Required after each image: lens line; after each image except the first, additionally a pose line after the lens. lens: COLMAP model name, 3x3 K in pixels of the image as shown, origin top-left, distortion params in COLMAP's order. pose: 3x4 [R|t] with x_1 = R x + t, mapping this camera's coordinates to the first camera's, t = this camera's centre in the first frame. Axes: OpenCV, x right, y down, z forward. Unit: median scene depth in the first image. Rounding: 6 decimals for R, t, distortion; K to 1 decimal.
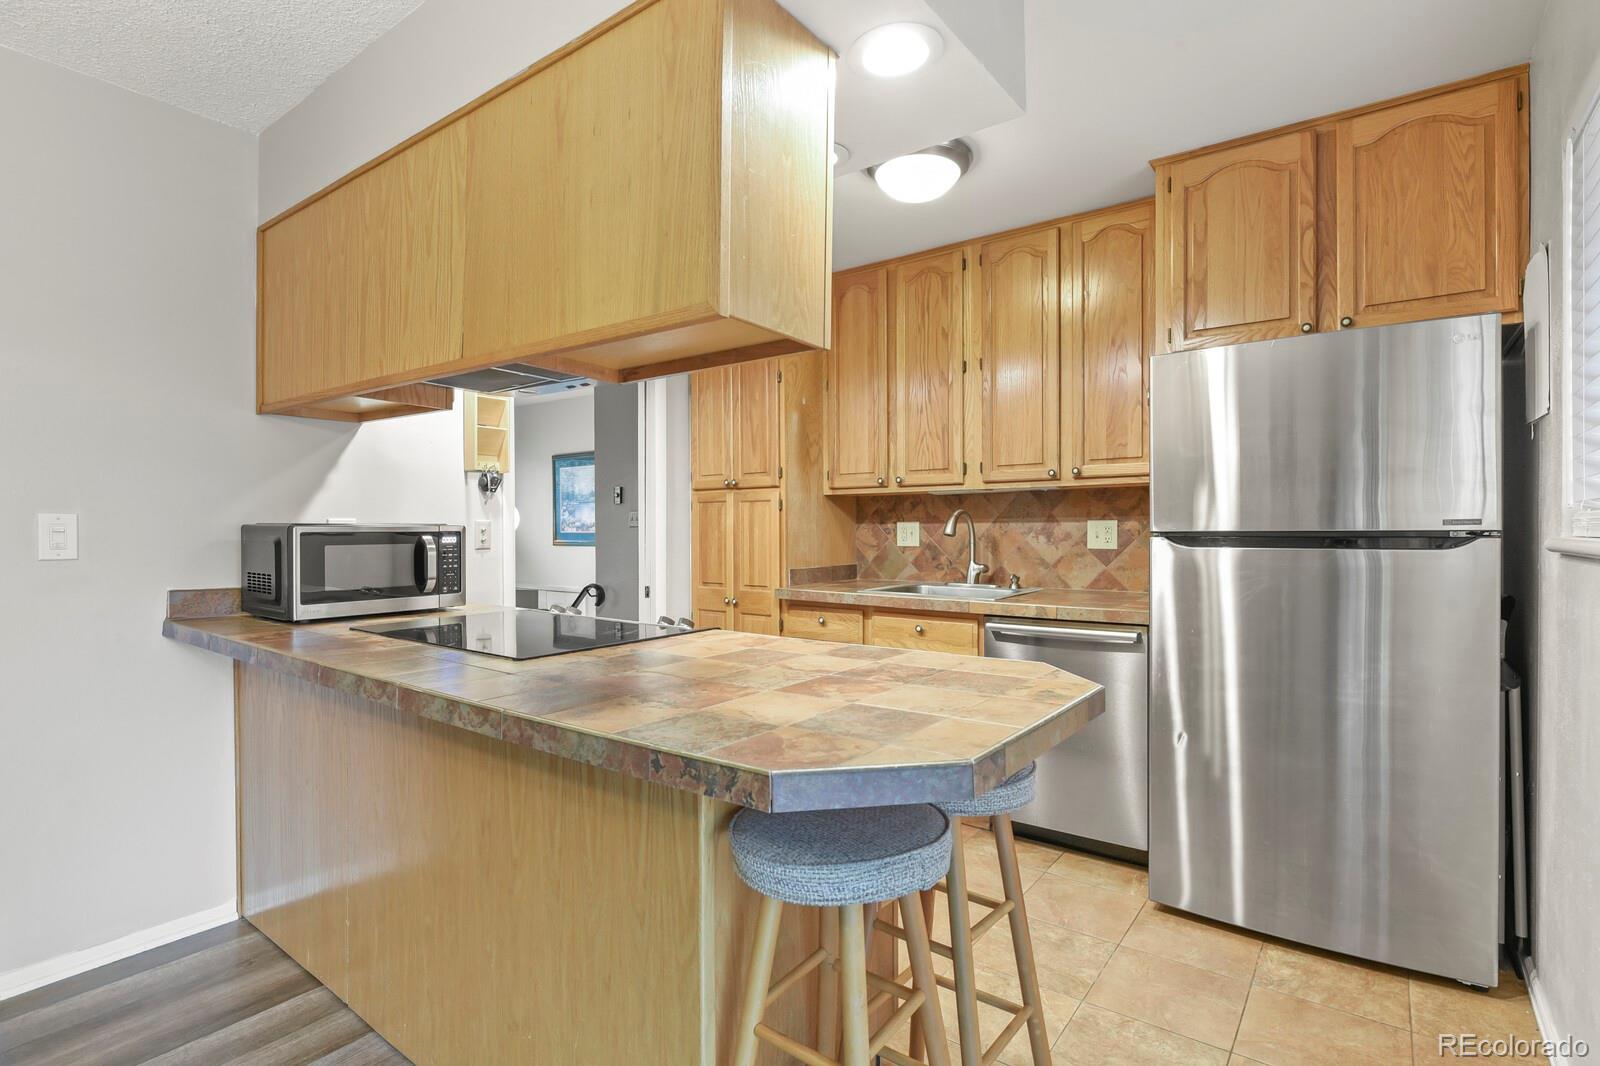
lens RADIAL K [[771.4, 0, 815.4], [0, 771.4, 531.8], [0, 0, 1]] dist [0.004514, -0.005944]
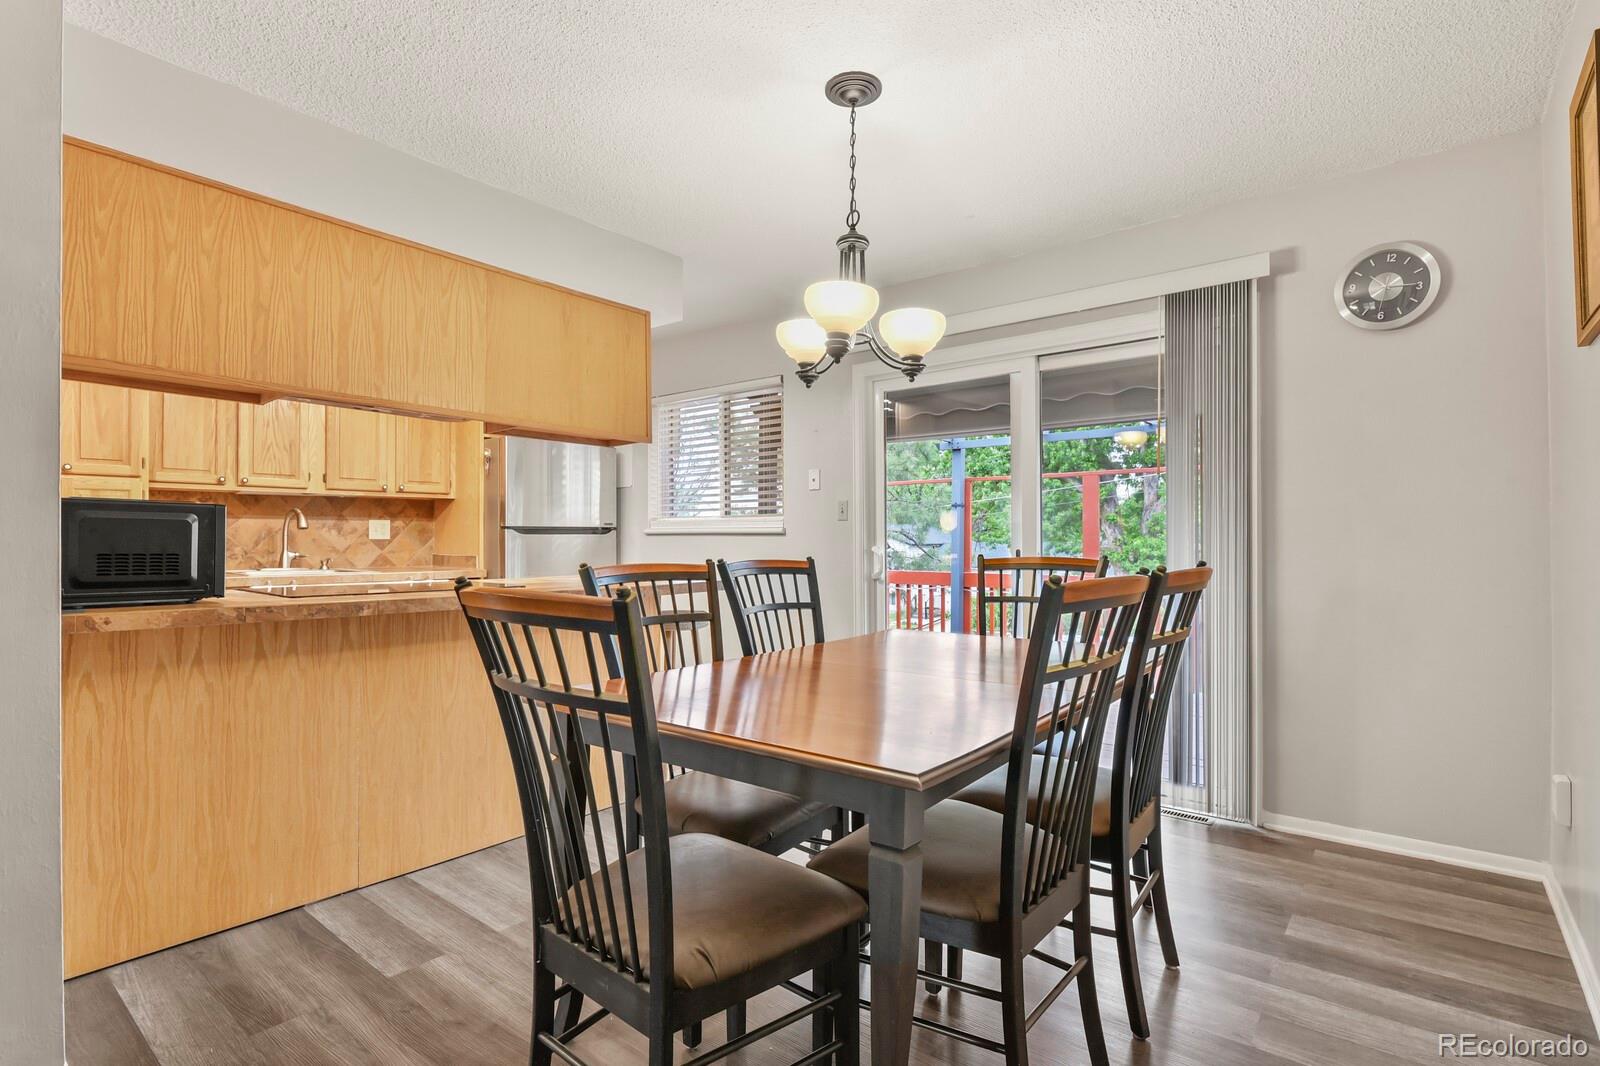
lens RADIAL K [[771.4, 0, 798.7], [0, 771.4, 533.5], [0, 0, 1]] dist [0.004514, -0.005944]
pose [[0.040395, 0.008245, 0.999150, -1.373374], [0.002435, 0.999962, -0.008350, 0.033031], [-0.999181, 0.002770, 0.040374, 0.166111]]
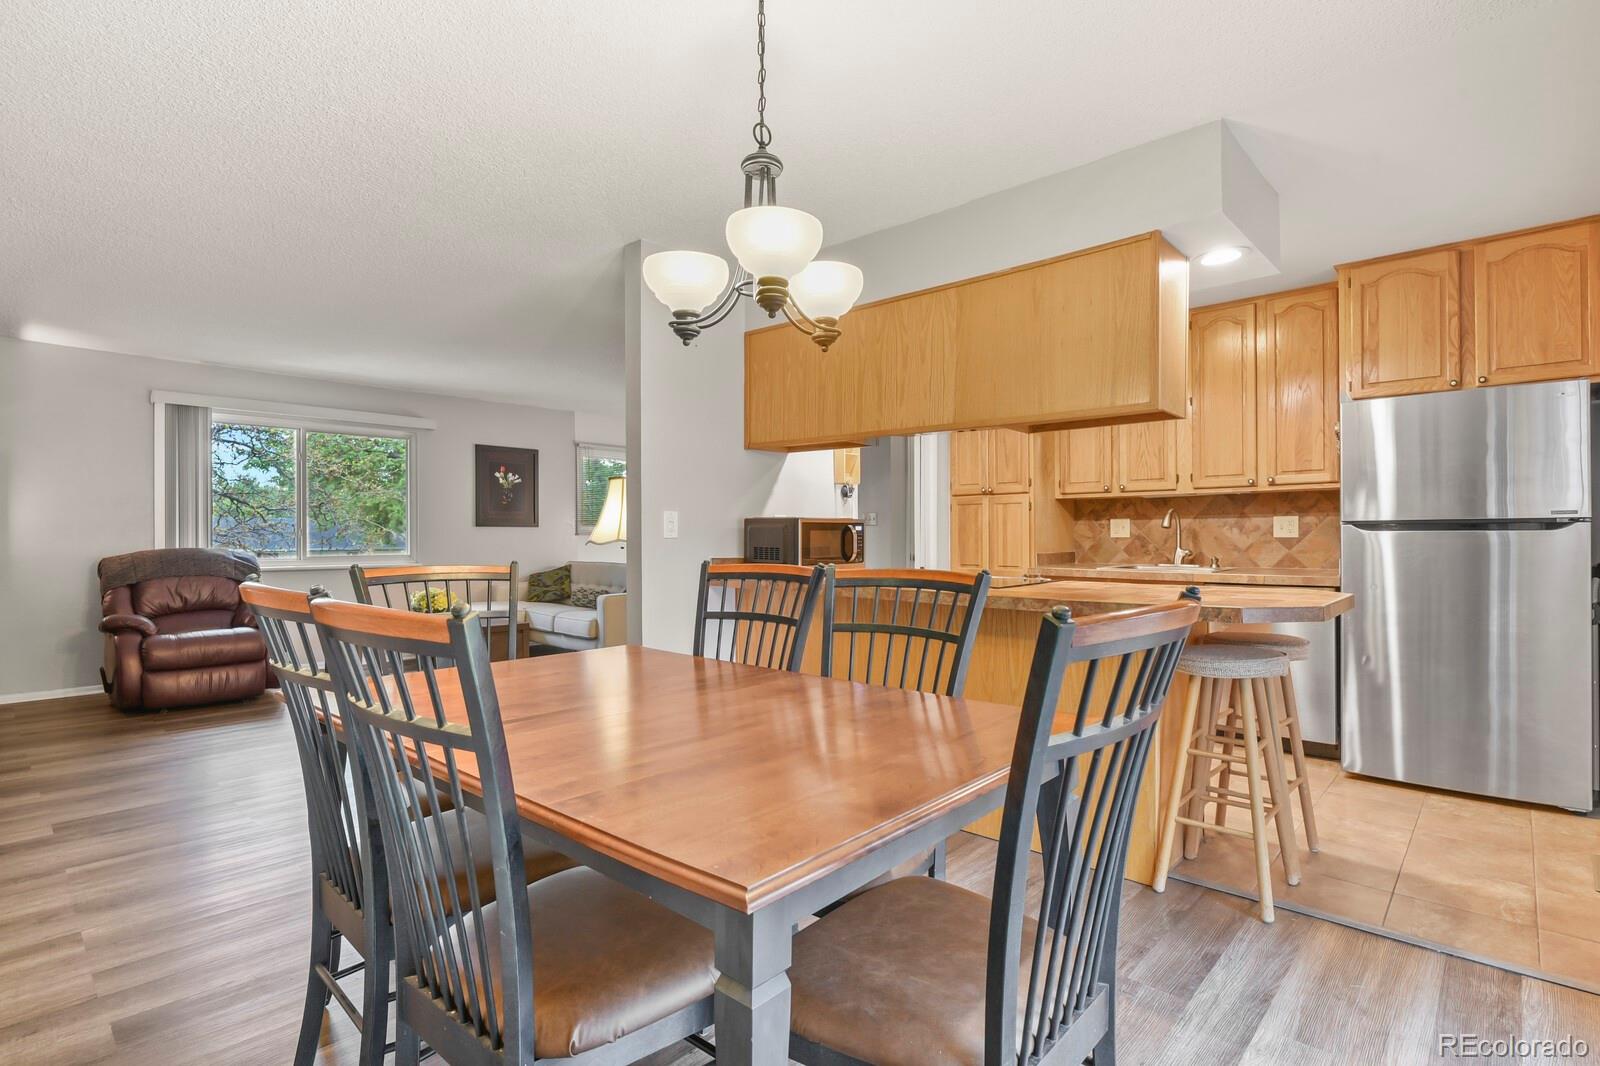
lens RADIAL K [[771.4, 0, 816.9], [0, 771.4, 530.9], [0, 0, 1]] dist [0.004514, -0.005944]
pose [[0.994790, -0.001863, -0.101933, -0.385027], [0.000903, 0.999955, -0.009470, 0.029175], [0.101946, 0.009329, 0.994746, -0.533638]]
